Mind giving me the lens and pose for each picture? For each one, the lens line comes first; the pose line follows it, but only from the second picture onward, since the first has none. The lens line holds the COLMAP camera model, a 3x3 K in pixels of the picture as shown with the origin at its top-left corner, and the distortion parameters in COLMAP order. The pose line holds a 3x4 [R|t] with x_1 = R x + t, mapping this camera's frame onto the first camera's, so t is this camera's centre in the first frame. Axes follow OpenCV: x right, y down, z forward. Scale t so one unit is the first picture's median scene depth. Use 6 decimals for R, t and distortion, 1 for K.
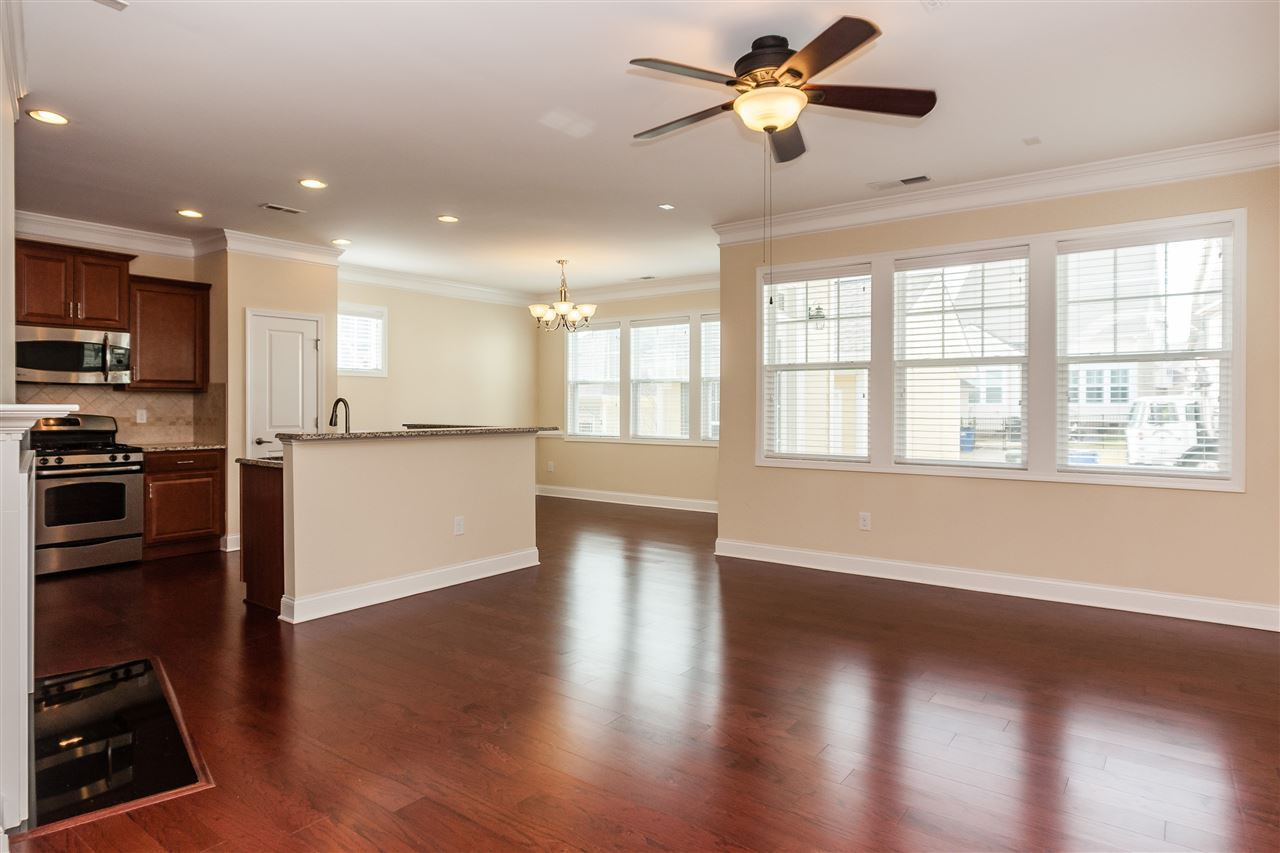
lens RADIAL K [[766.9, 0, 633.7], [0, 766.9, 407.7], [0, 0, 1]] dist [-0.012044, 0.012529]
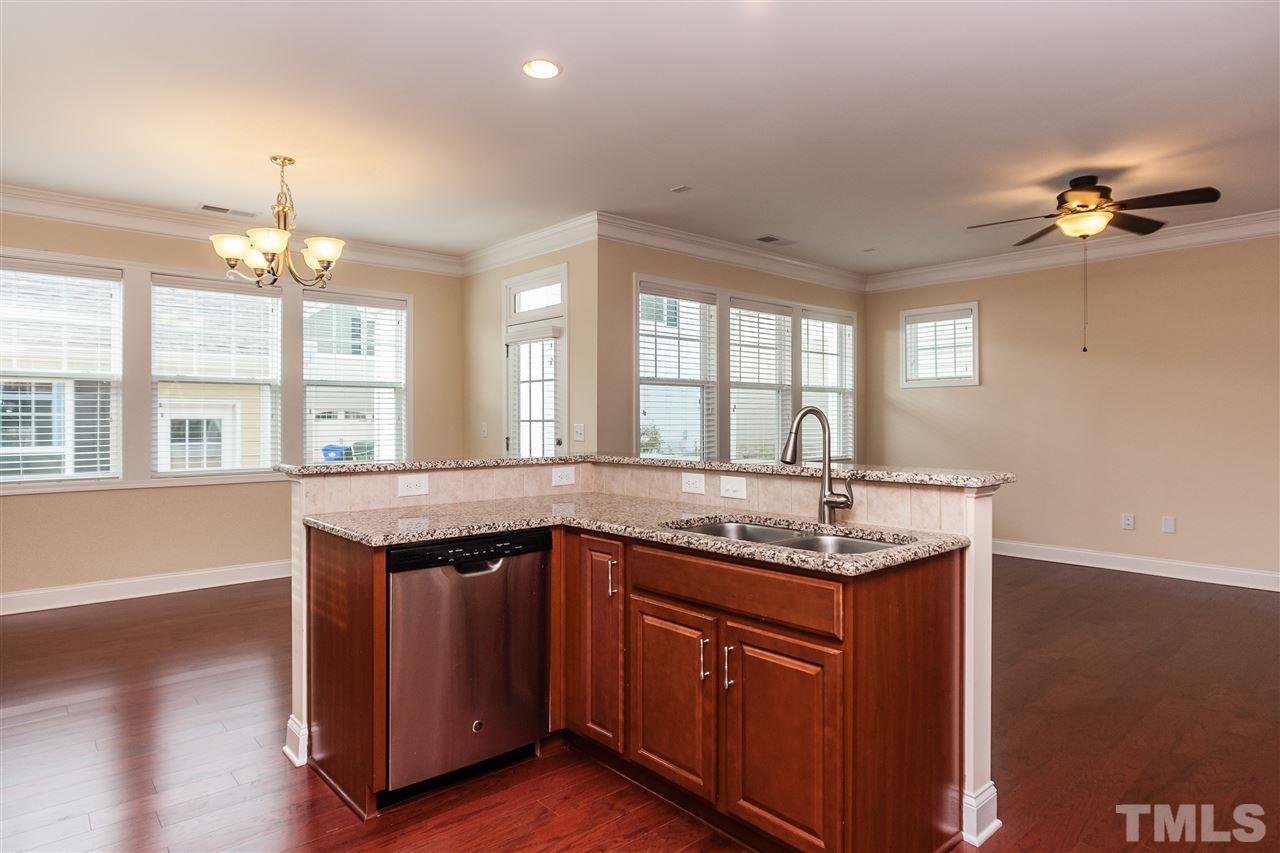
lens RADIAL K [[724.9, 0, 647.6], [0, 724.9, 424.6], [0, 0, 1]] dist [-0.017565, 0.009708]
pose [[0.165417, -0.010262, 0.986170, -0.704195], [0.004636, 0.999943, 0.009627, -0.004889], [-0.986213, 0.002979, 0.165455, 0.821935]]
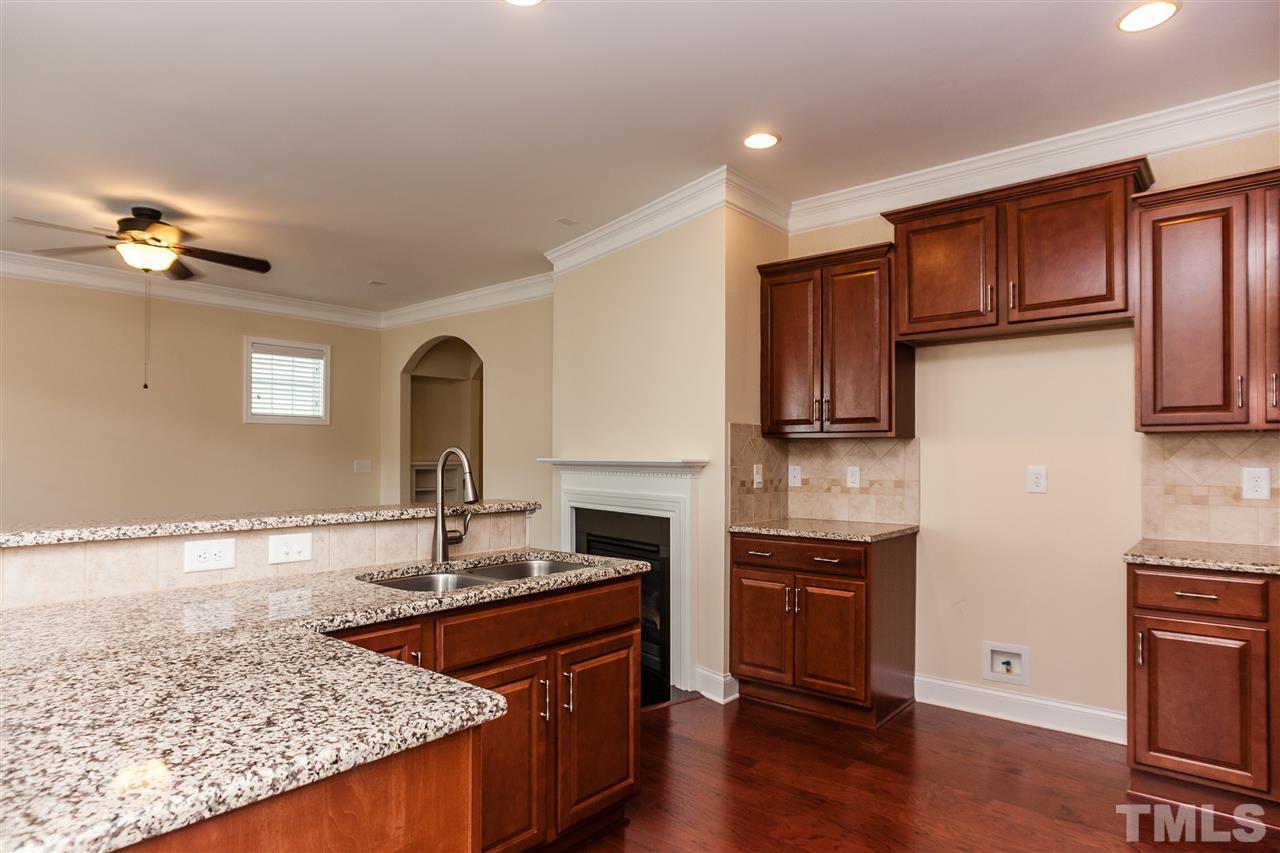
lens RADIAL K [[724.9, 0, 628.0], [0, 724.9, 446.8], [0, 0, 1]] dist [-0.017565, 0.009708]
pose [[-0.998774, -0.002188, 0.049445, -0.423622], [-0.002725, 0.999938, -0.010784, -0.006119], [-0.049418, -0.010906, -0.998719, 1.184755]]
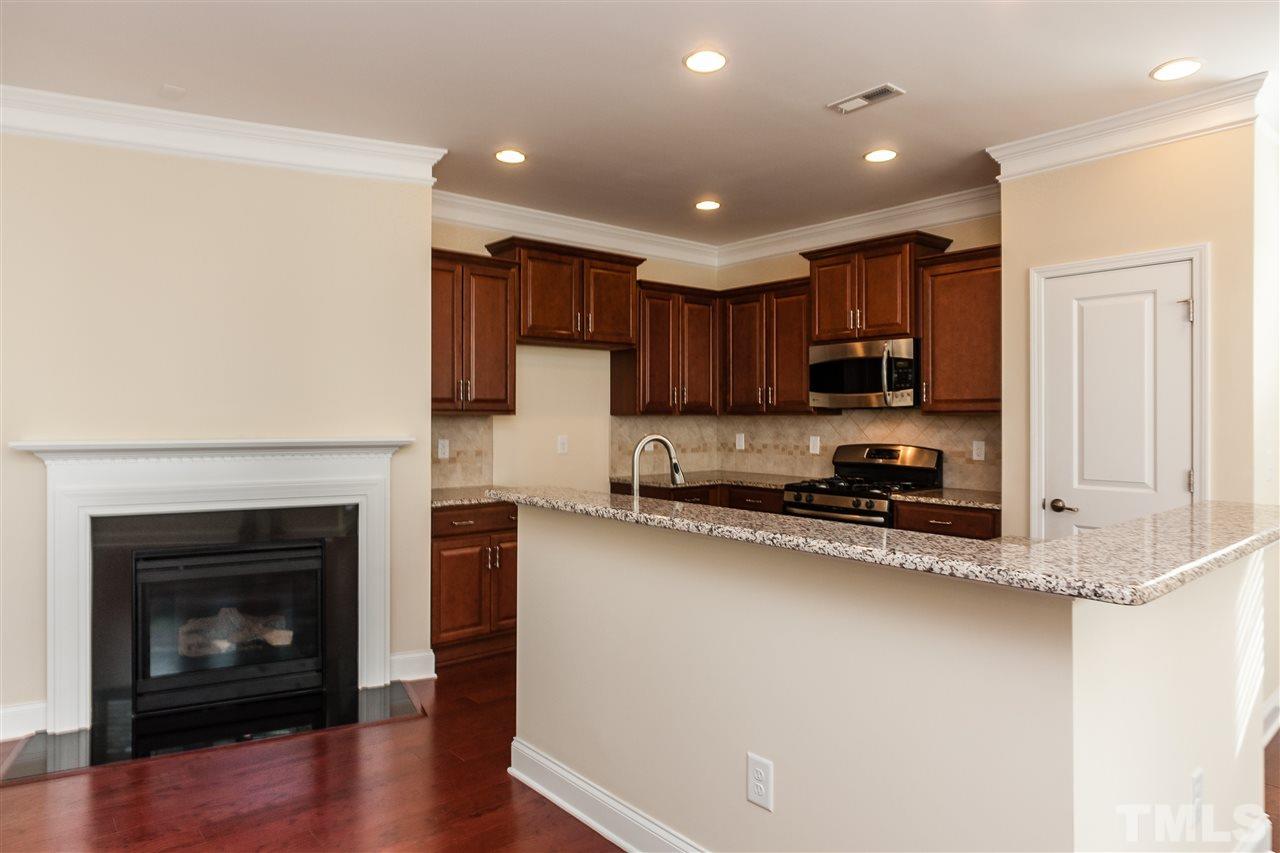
lens RADIAL K [[766.9, 0, 643.0], [0, 766.9, 424.0], [0, 0, 1]] dist [-0.012044, 0.012529]
pose [[-0.190620, 0.008286, -0.981629, 0.117116], [-0.004476, 0.999947, 0.009310, -0.019715], [0.981654, 0.006168, -0.190573, 0.877686]]
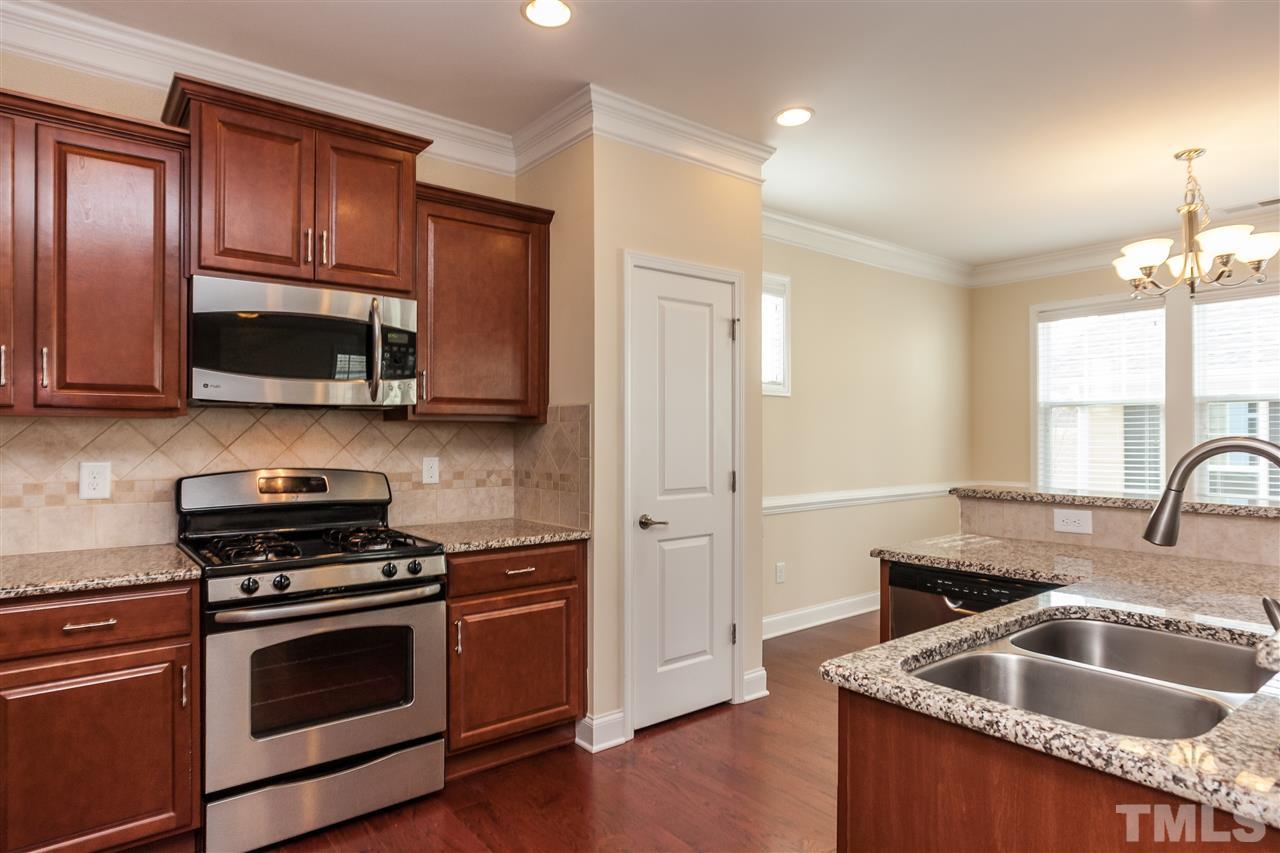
lens RADIAL K [[724.9, 0, 629.5], [0, 724.9, 428.4], [0, 0, 1]] dist [-0.017565, 0.009708]
pose [[0.971008, -0.006992, -0.238944, -0.416921], [0.003080, 0.999855, -0.016745, -0.008853], [0.239027, 0.015524, 0.970889, 0.585922]]
